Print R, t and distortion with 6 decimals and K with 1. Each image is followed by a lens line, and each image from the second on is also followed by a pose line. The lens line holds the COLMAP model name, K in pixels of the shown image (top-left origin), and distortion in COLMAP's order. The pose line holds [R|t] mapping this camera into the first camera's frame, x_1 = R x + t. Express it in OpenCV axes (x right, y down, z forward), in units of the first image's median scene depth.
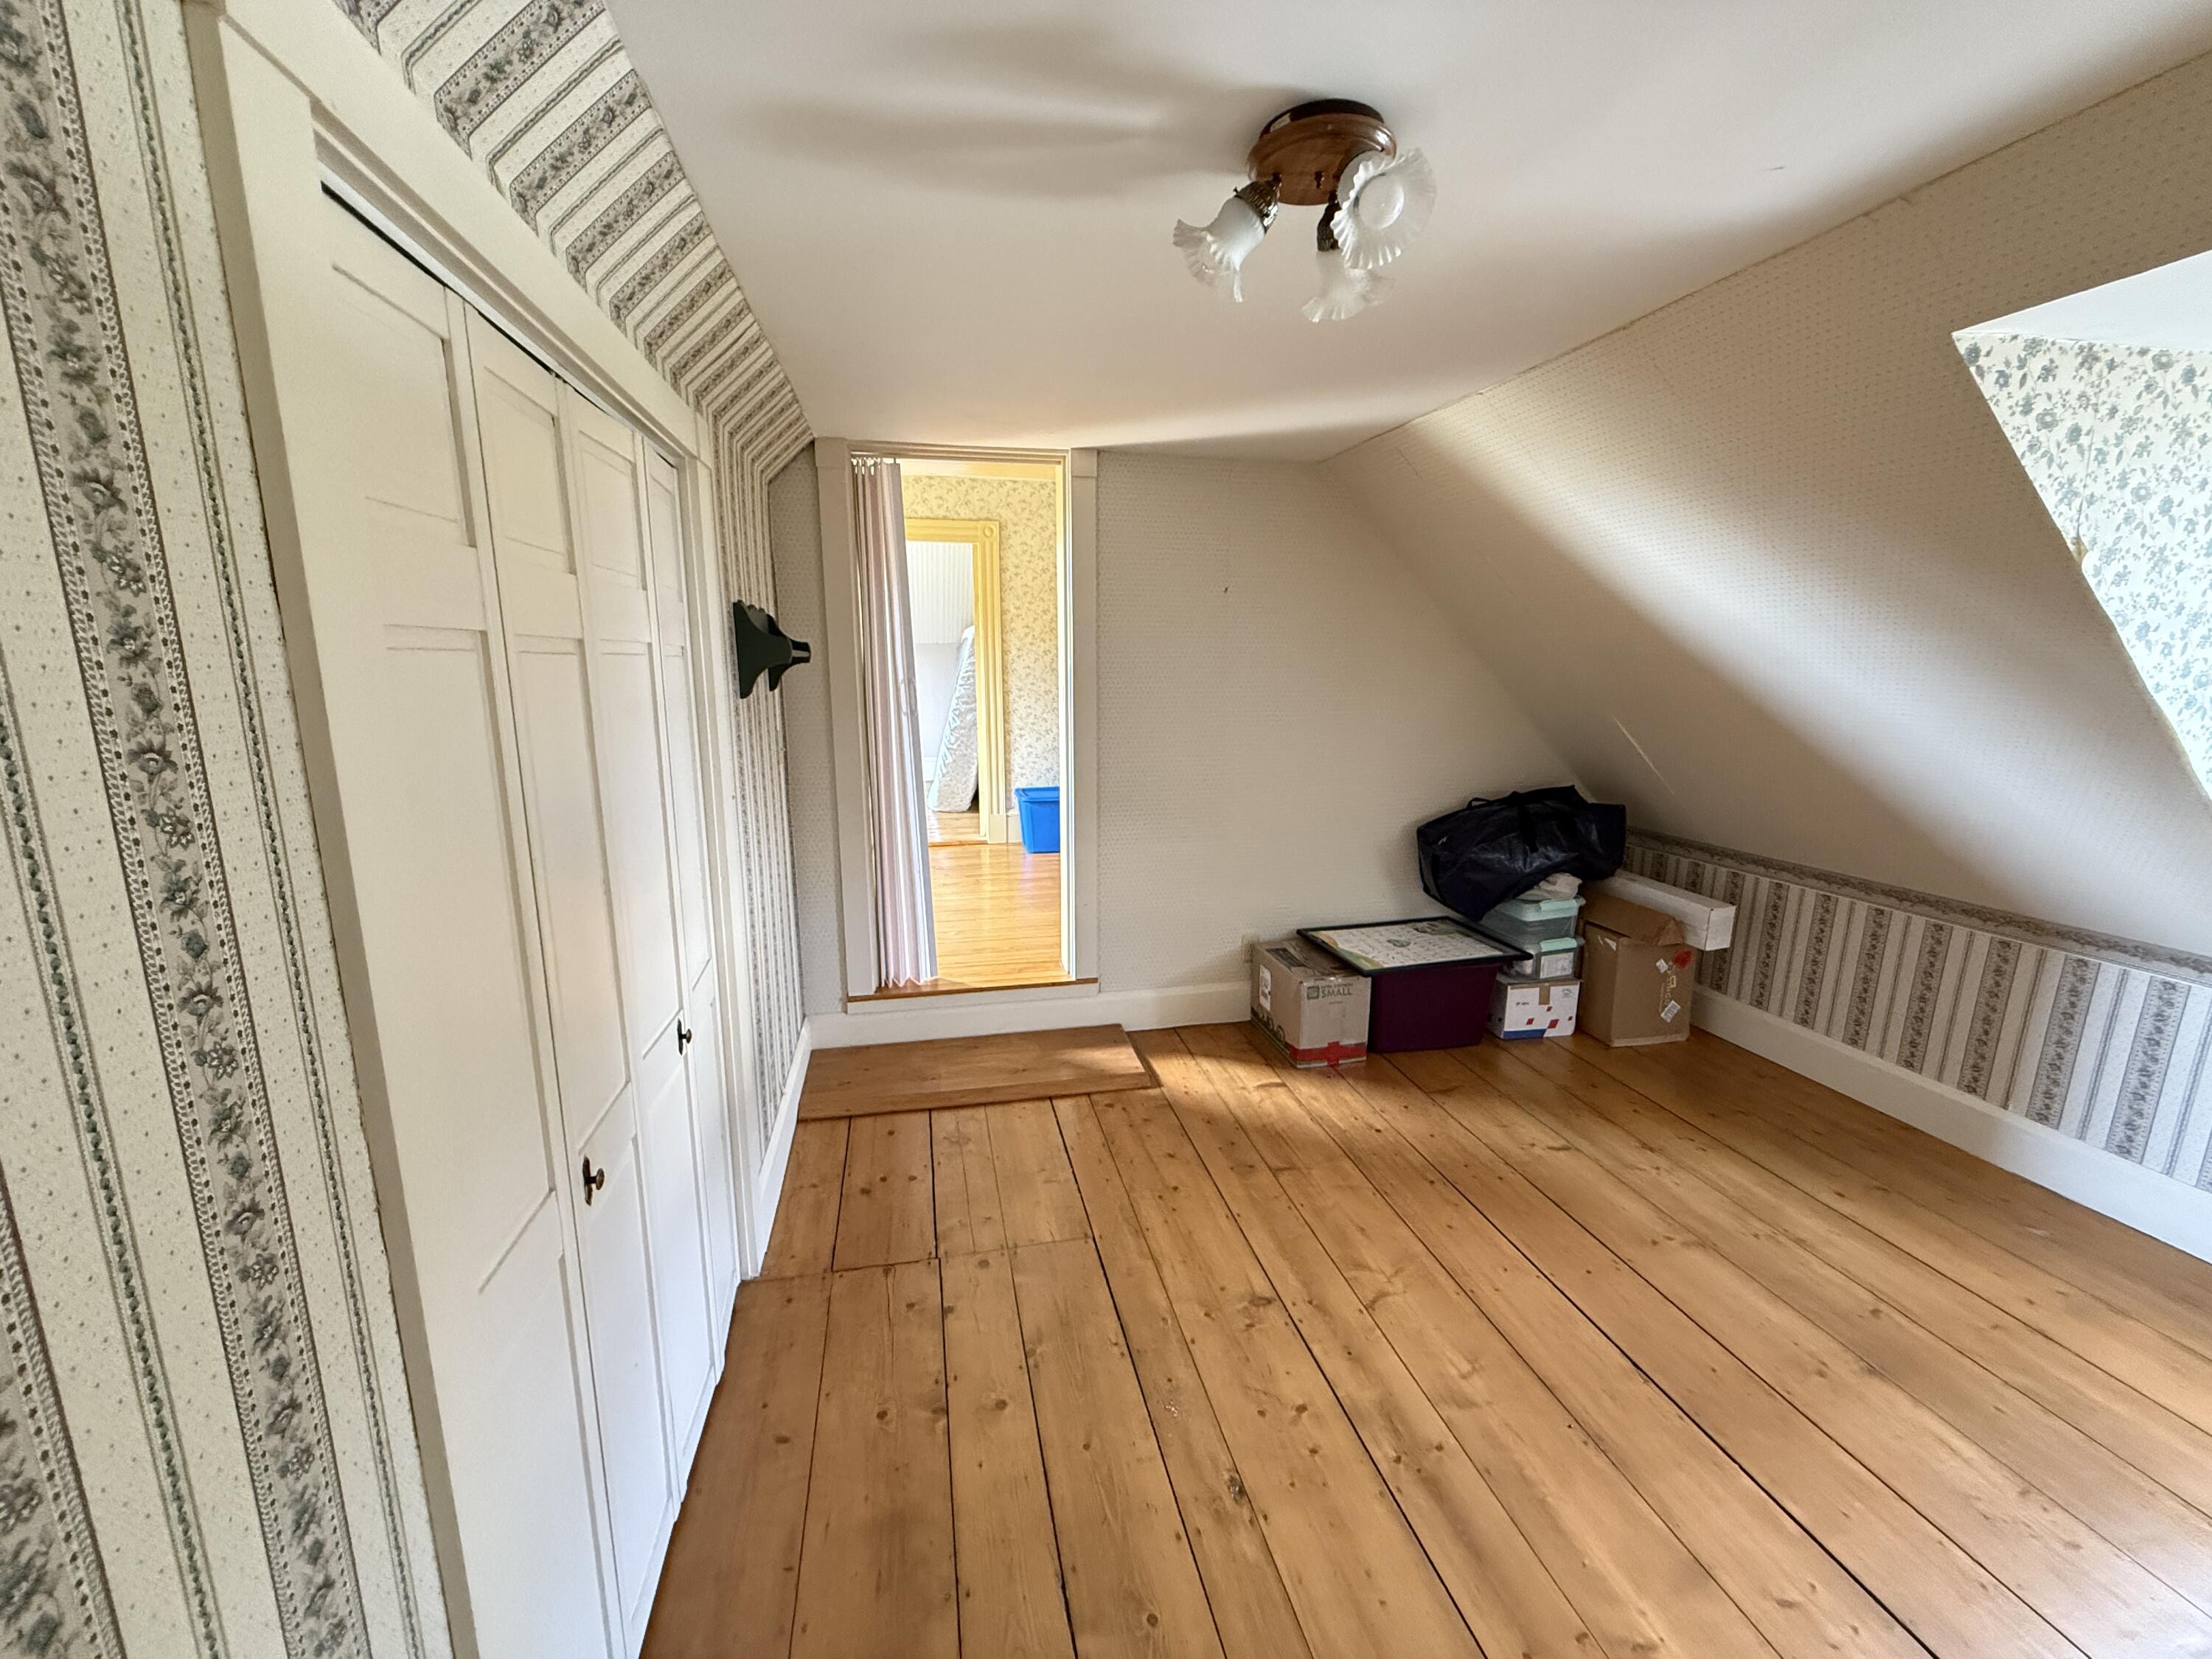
lens RADIAL K [[887.8, 0, 1108.1], [0, 887.8, 829.2], [0, 0, 1]] dist [-0.000271, -0.000008]
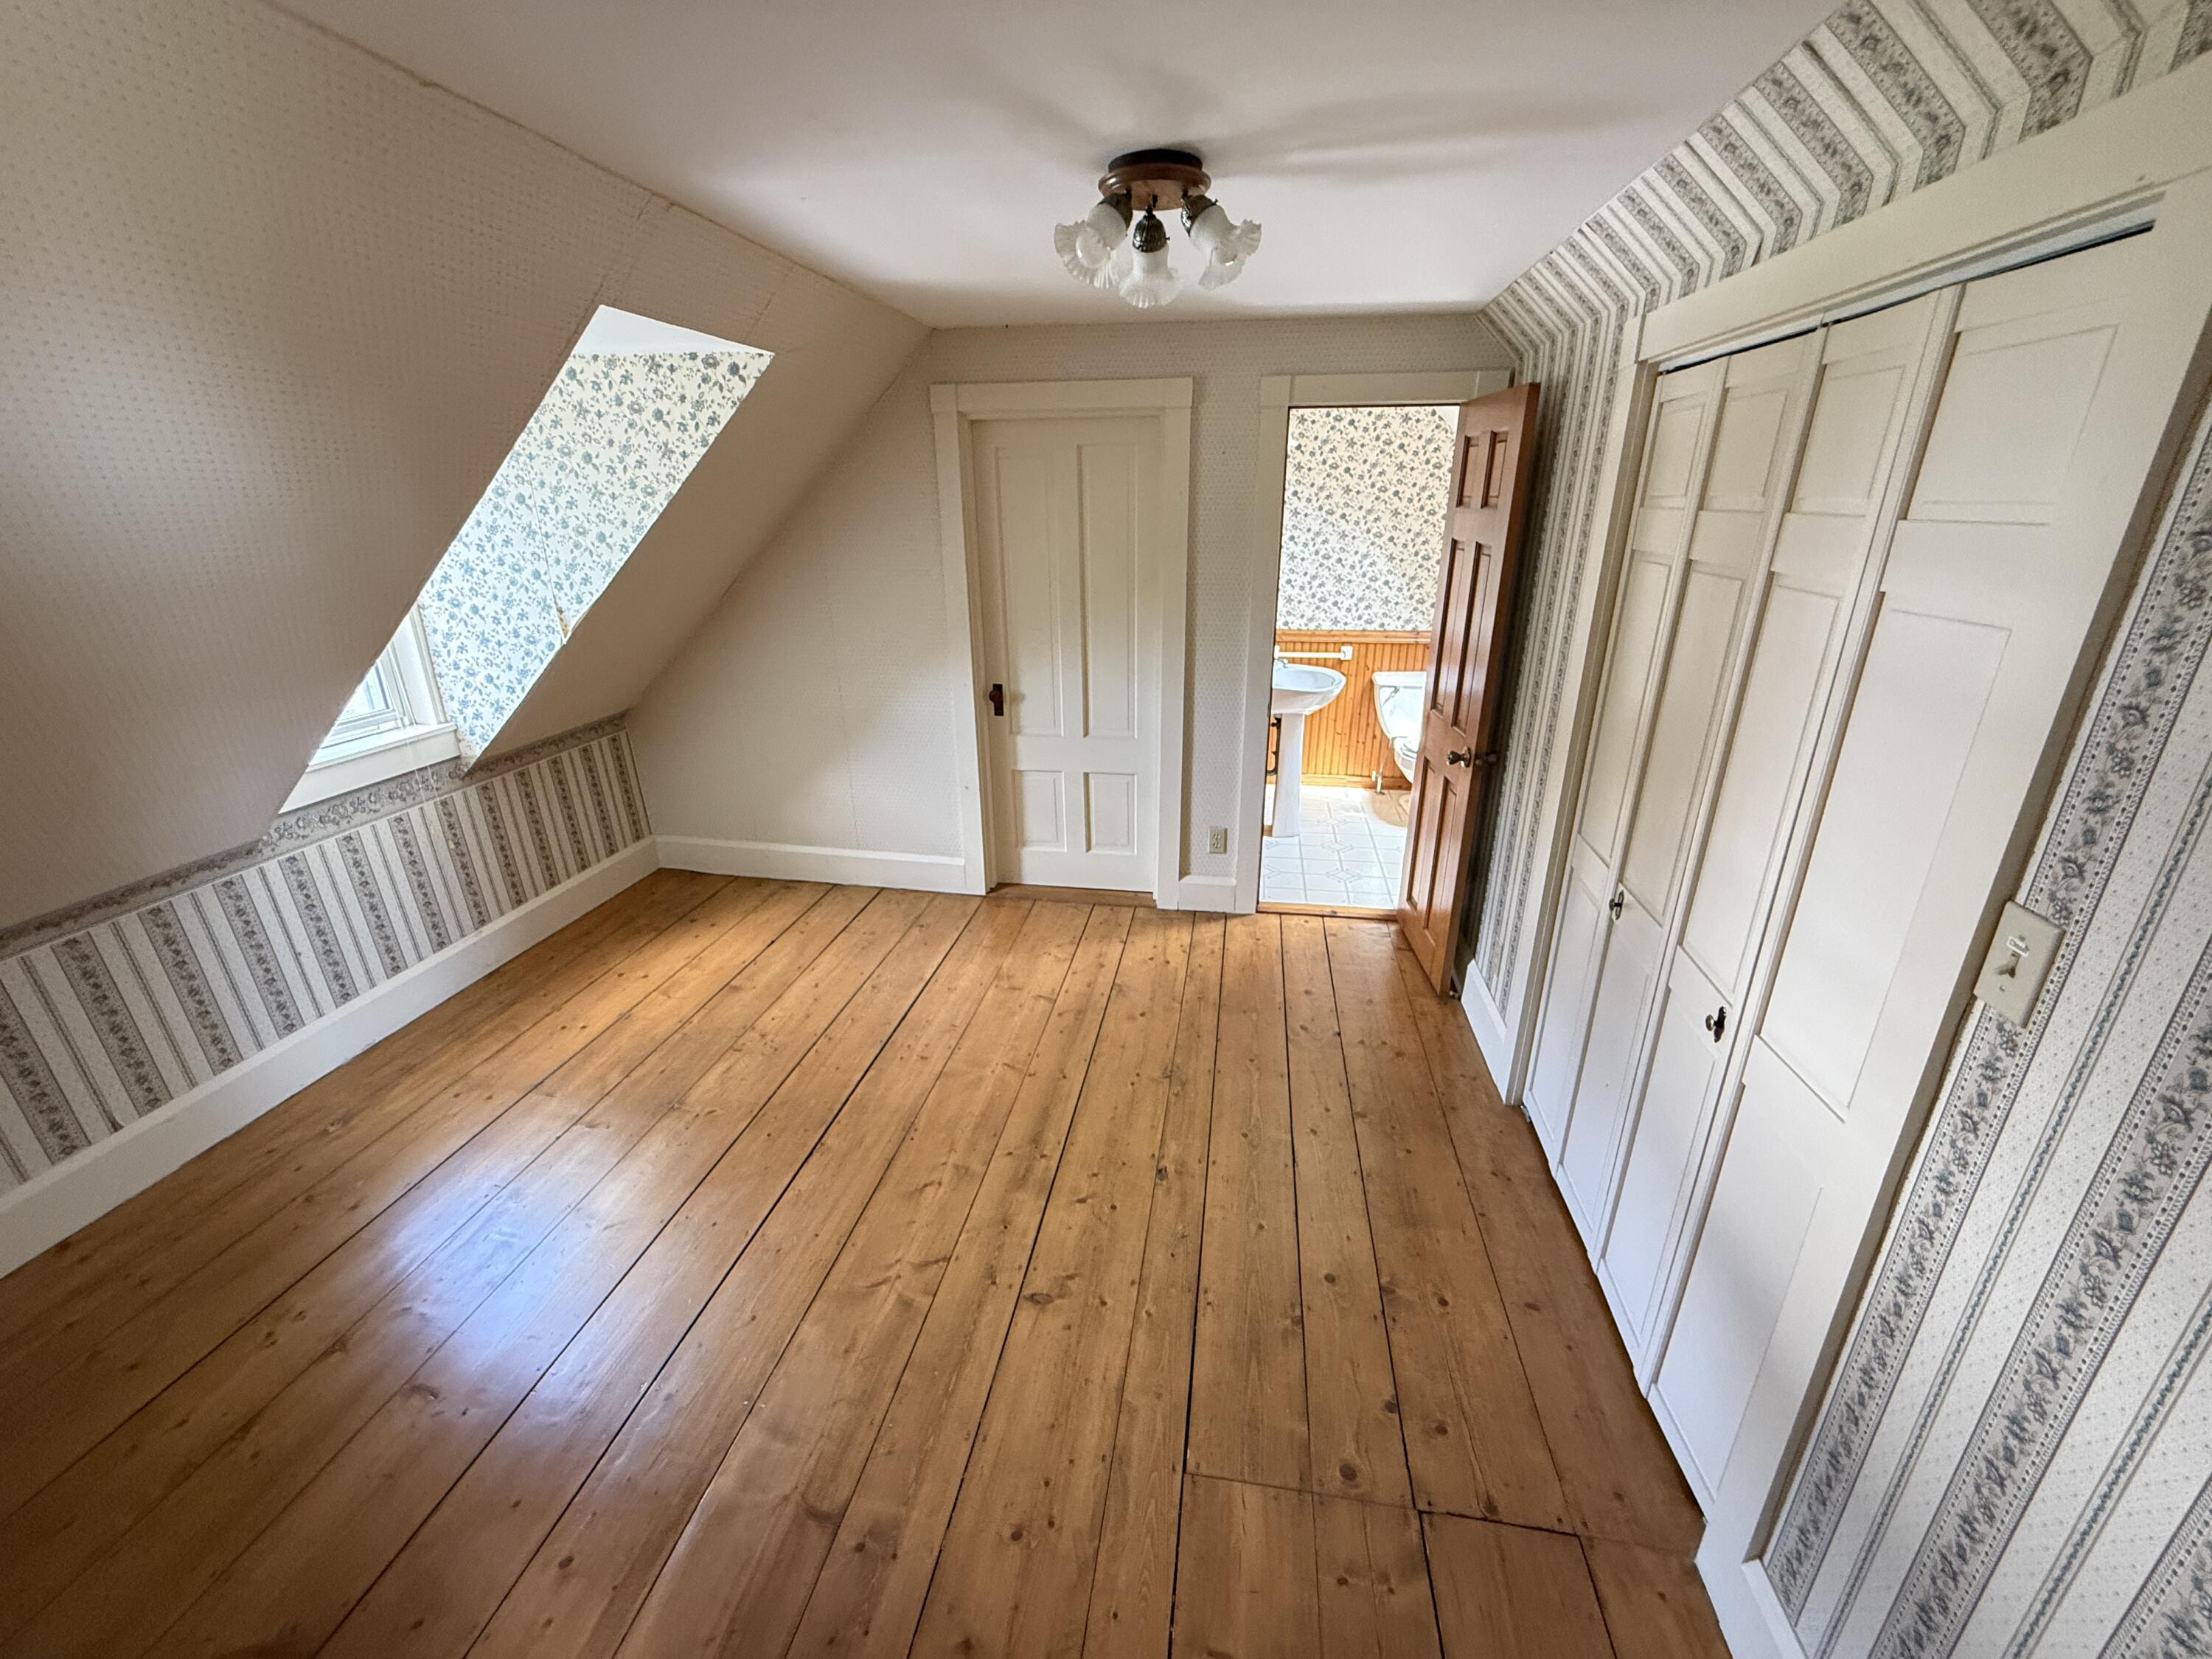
lens RADIAL K [[887.8, 0, 1124.3], [0, 887.8, 865.9], [0, 0, 1]] dist [-0.000271, -0.000008]
pose [[-0.937423, -0.129708, 0.323131, -0.144201], [0.068879, 0.840606, 0.537249, -0.324292], [-0.341312, 0.525887, -0.779070, 1.414731]]
